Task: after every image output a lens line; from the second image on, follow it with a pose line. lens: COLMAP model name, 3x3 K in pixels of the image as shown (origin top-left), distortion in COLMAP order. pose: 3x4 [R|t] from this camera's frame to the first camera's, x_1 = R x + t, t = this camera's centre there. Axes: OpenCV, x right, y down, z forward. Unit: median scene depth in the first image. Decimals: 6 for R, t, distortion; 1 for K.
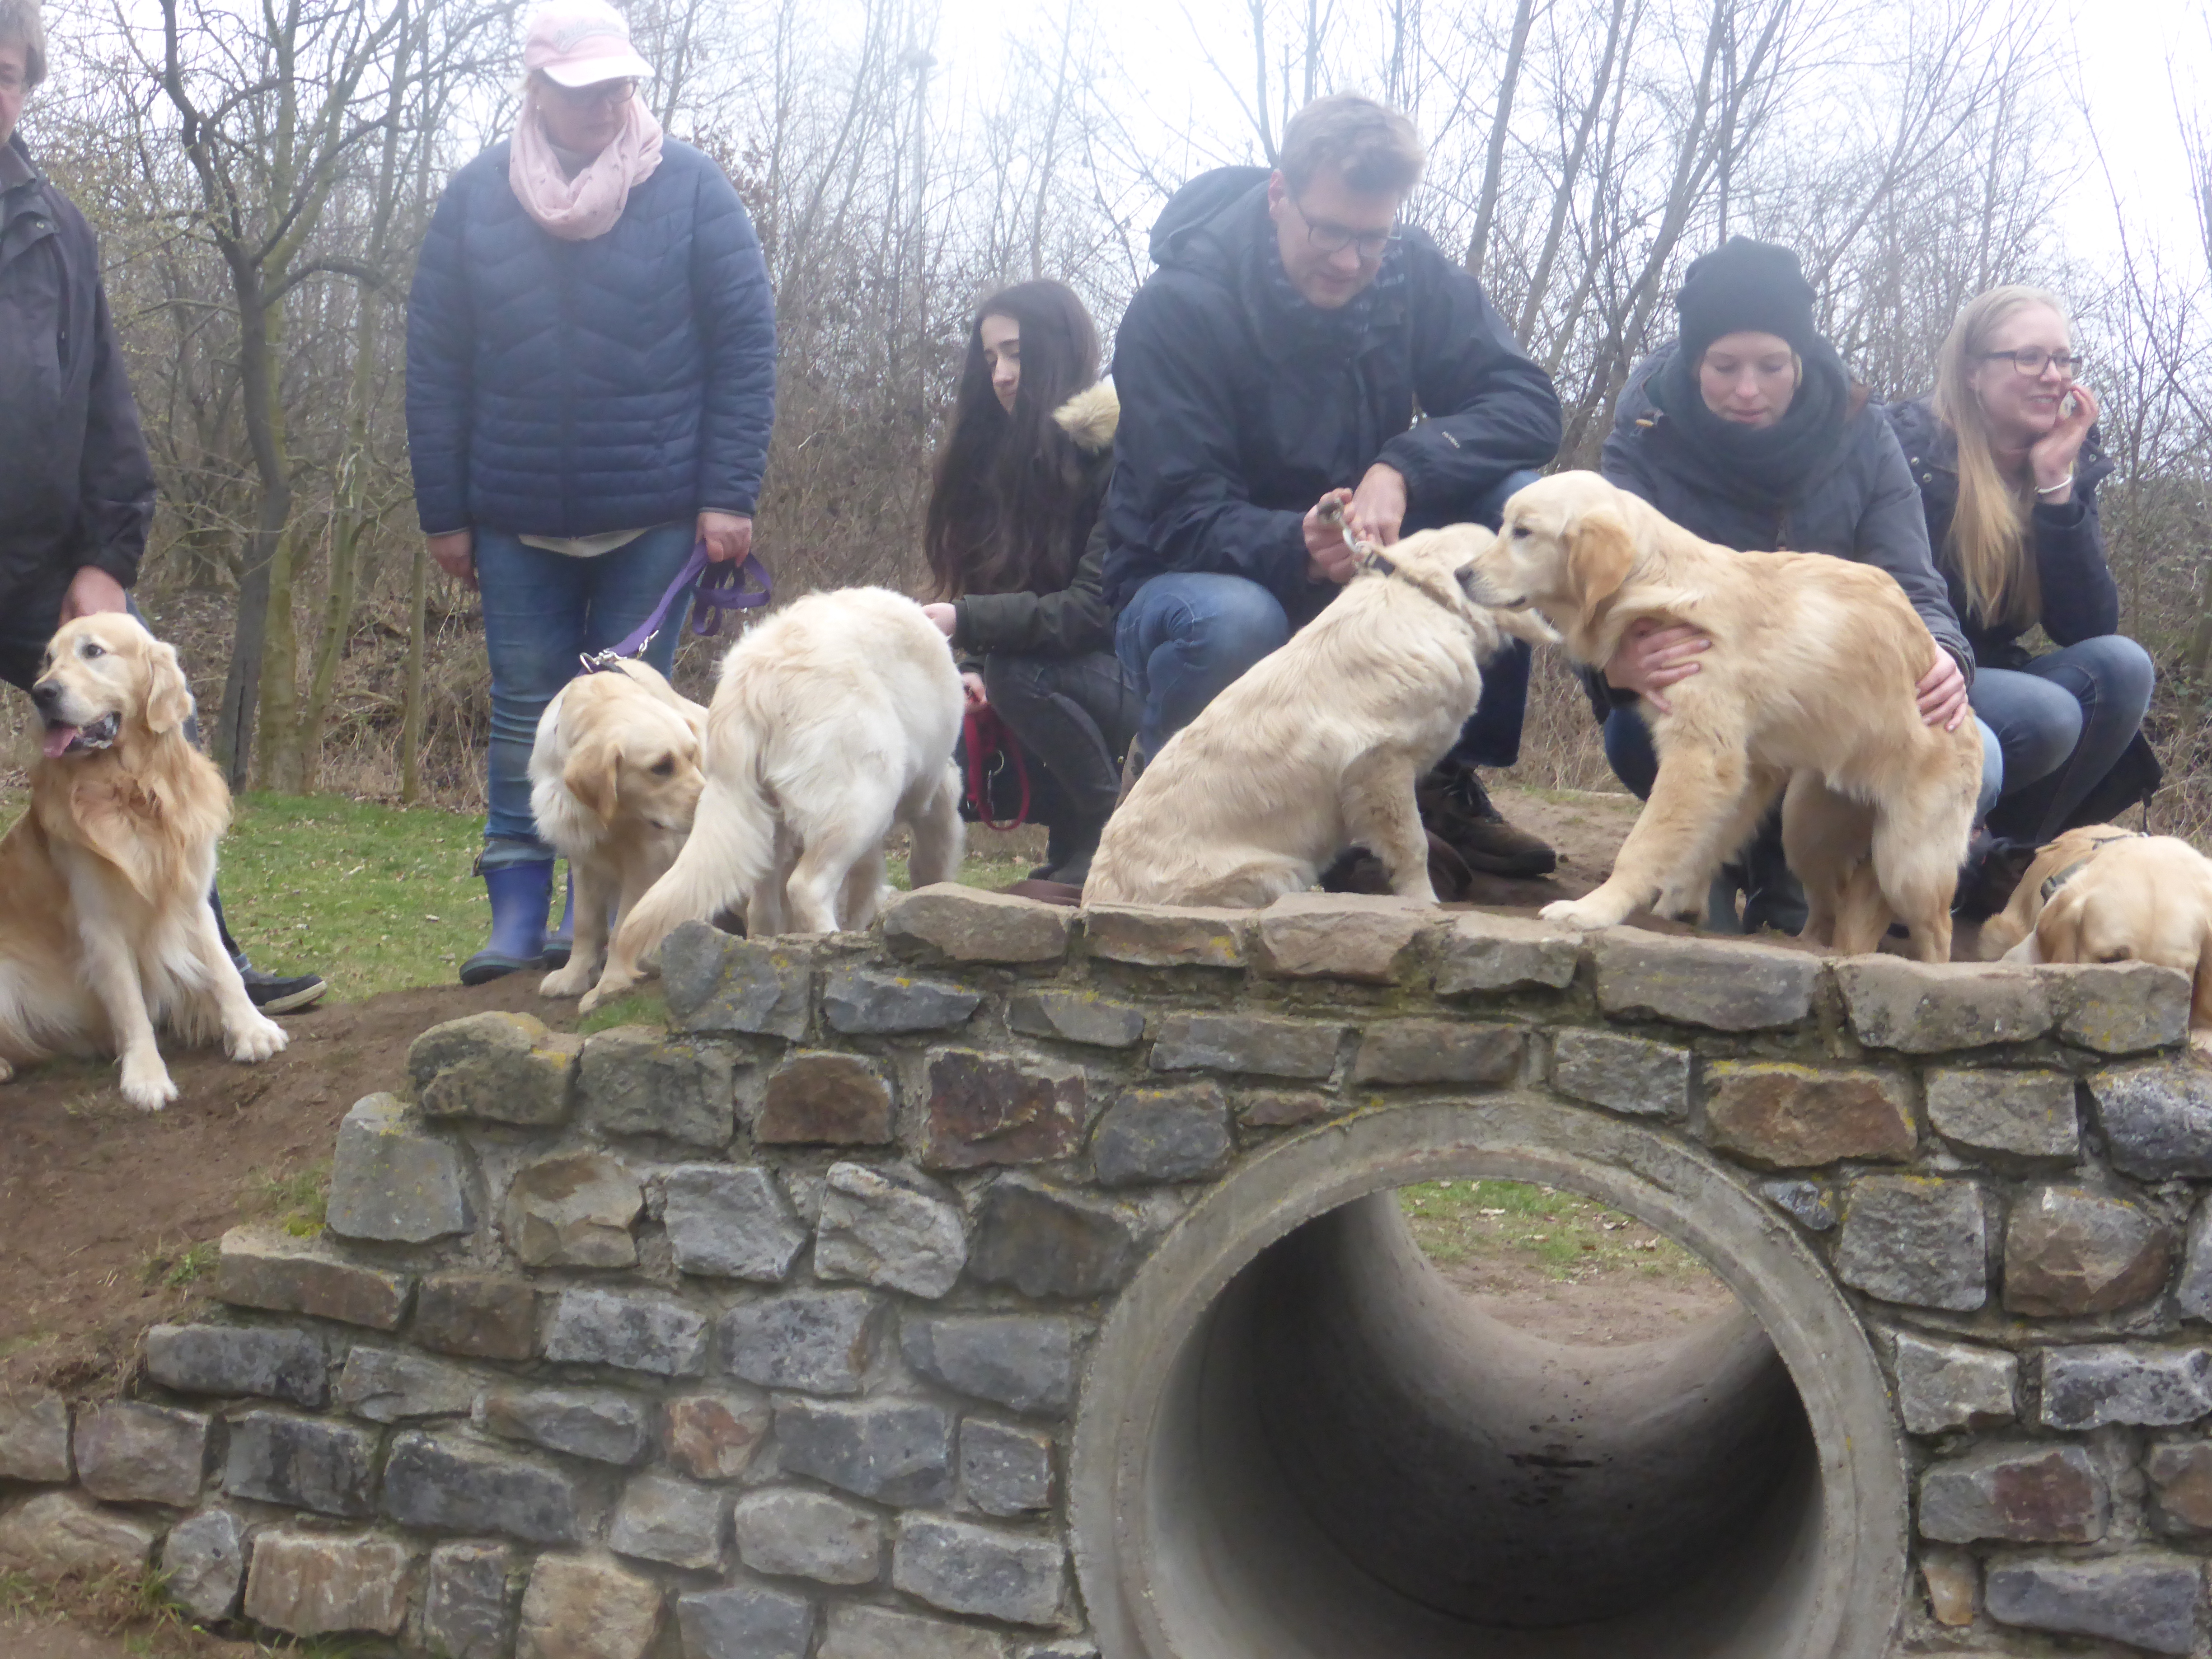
lens RADIAL K [[3665.5, 0, 1147.0], [0, 3665.5, 834.9], [0, 0, 1]] dist [0.051506, -1.561864]
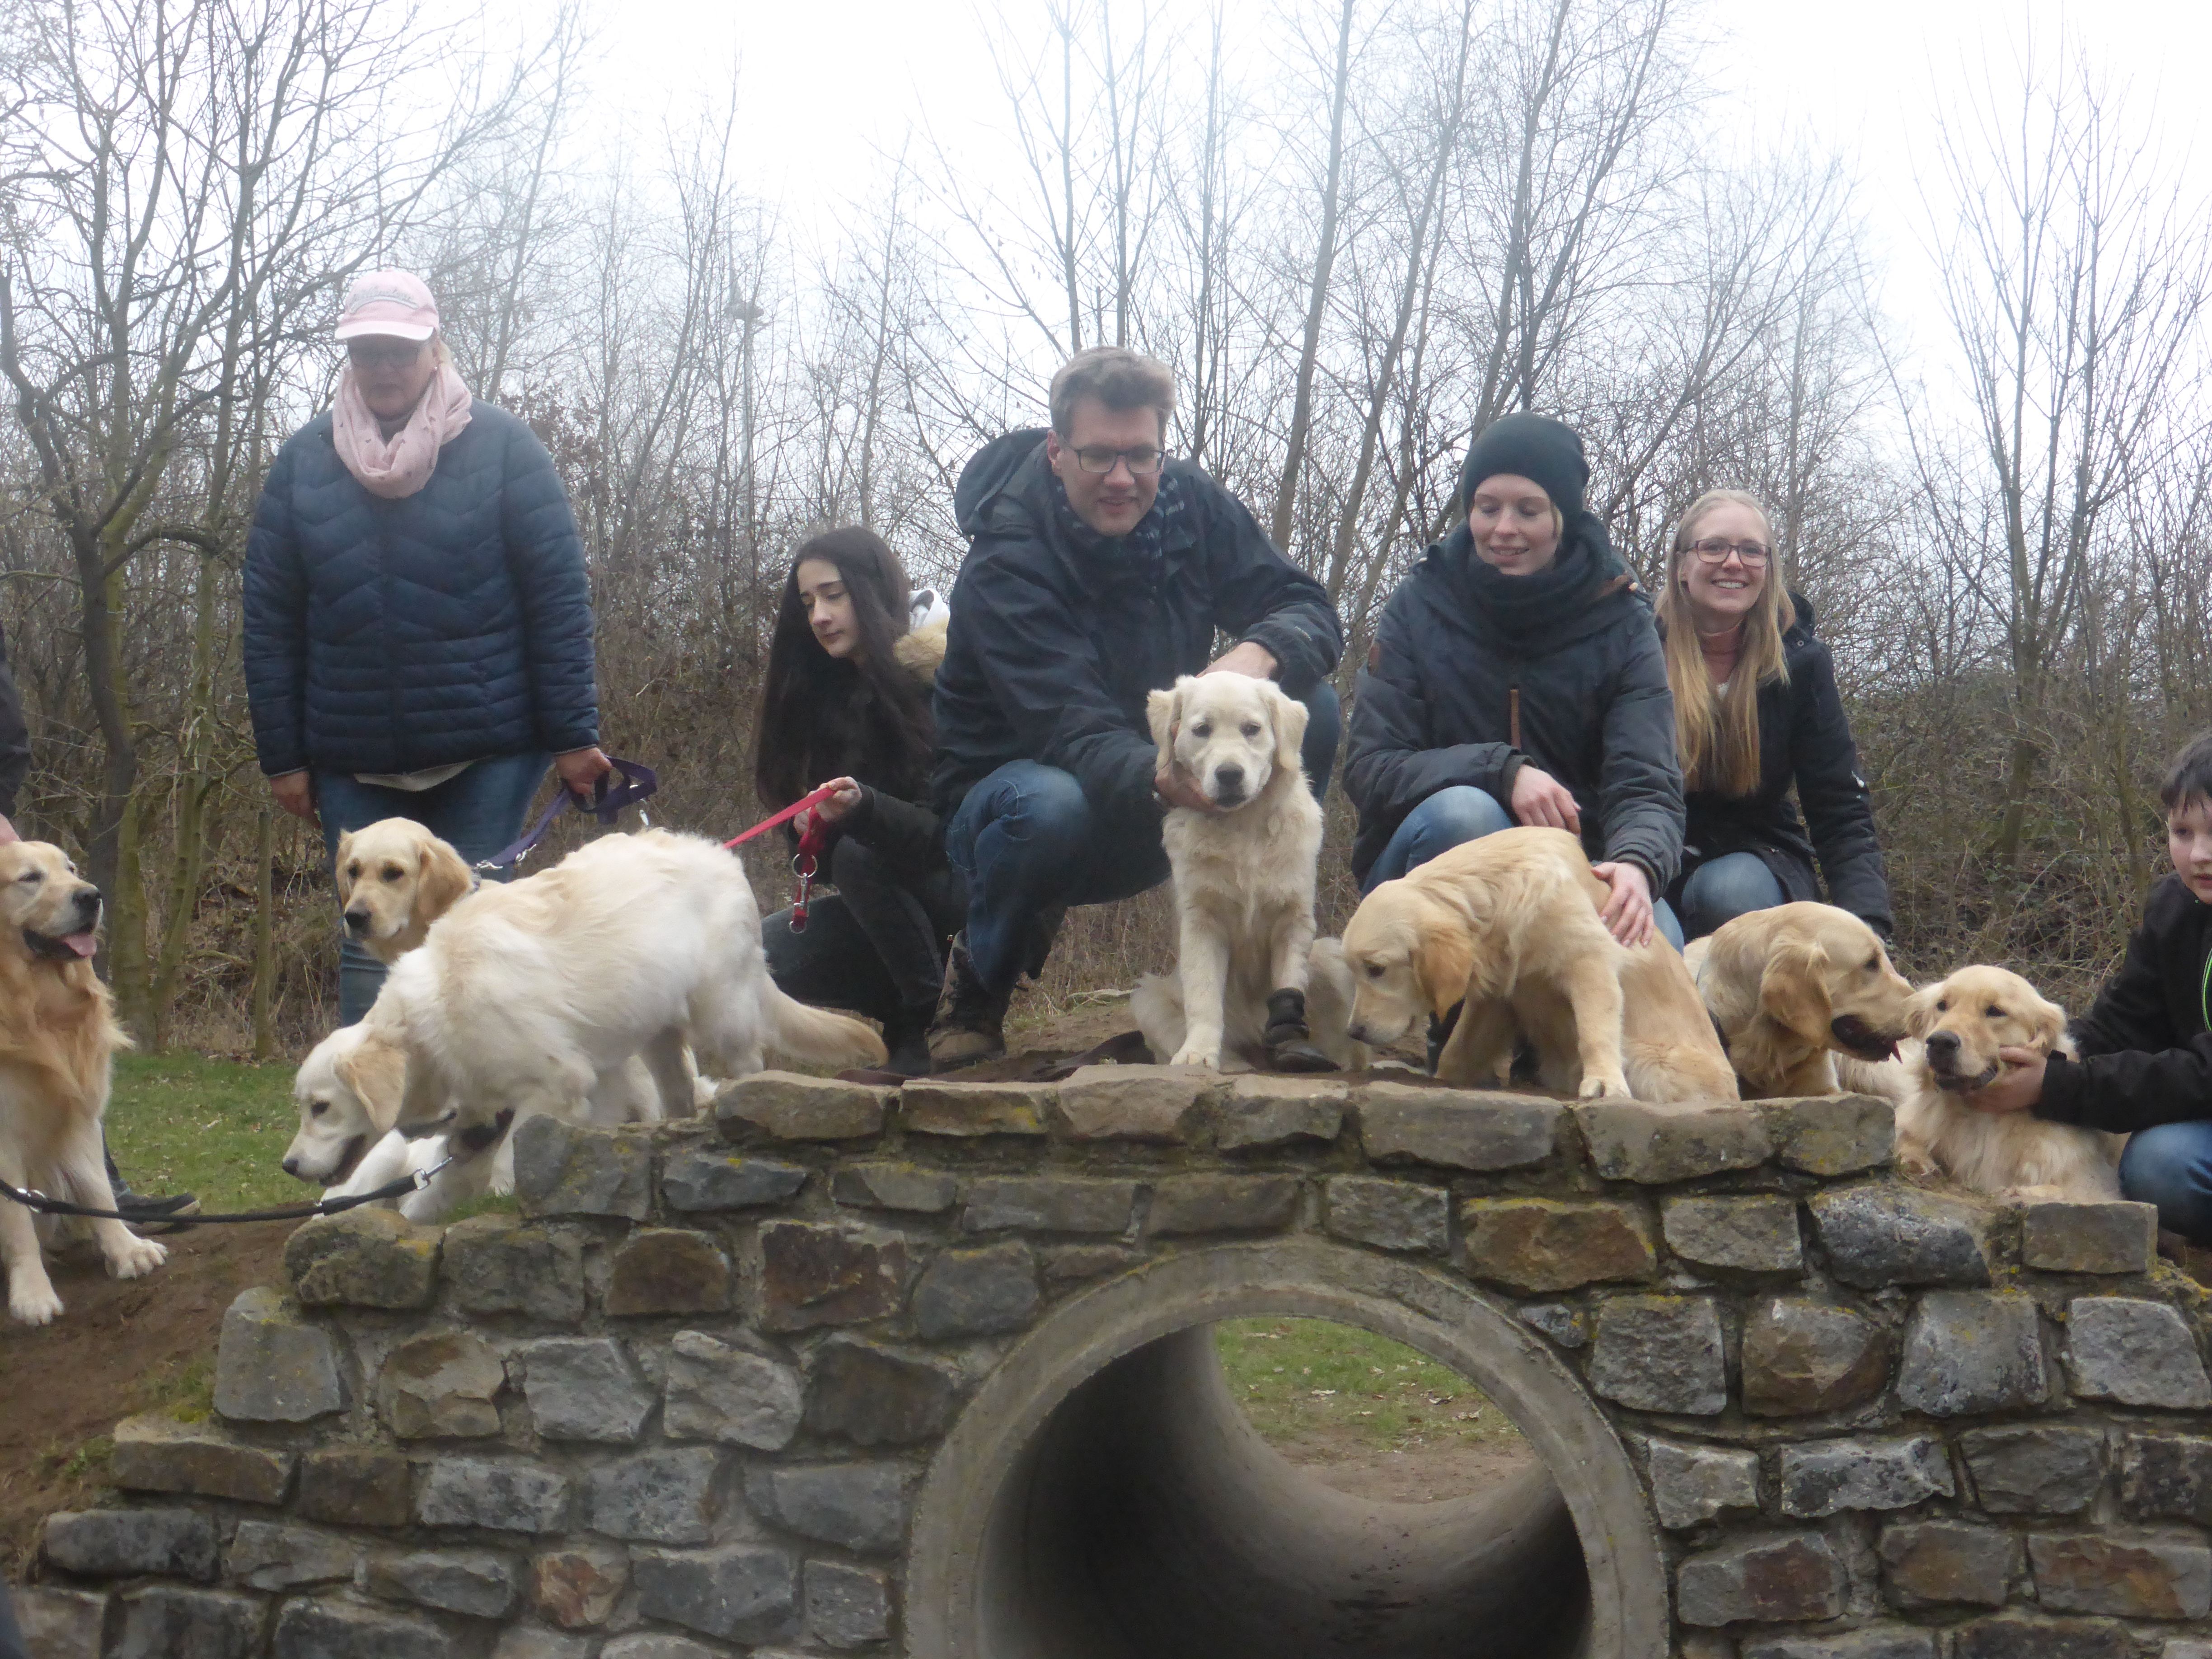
lens RADIAL K [[3653.0, 0, 1182.5], [0, 3653.0, 821.7], [0, 0, 1]] dist [-0.068108, -0.168429]
pose [[0.997802, -0.040642, 0.052348, 0.013804], [0.044033, 0.996891, -0.065341, 0.015415], [-0.049530, 0.067502, 0.996489, -0.099764]]
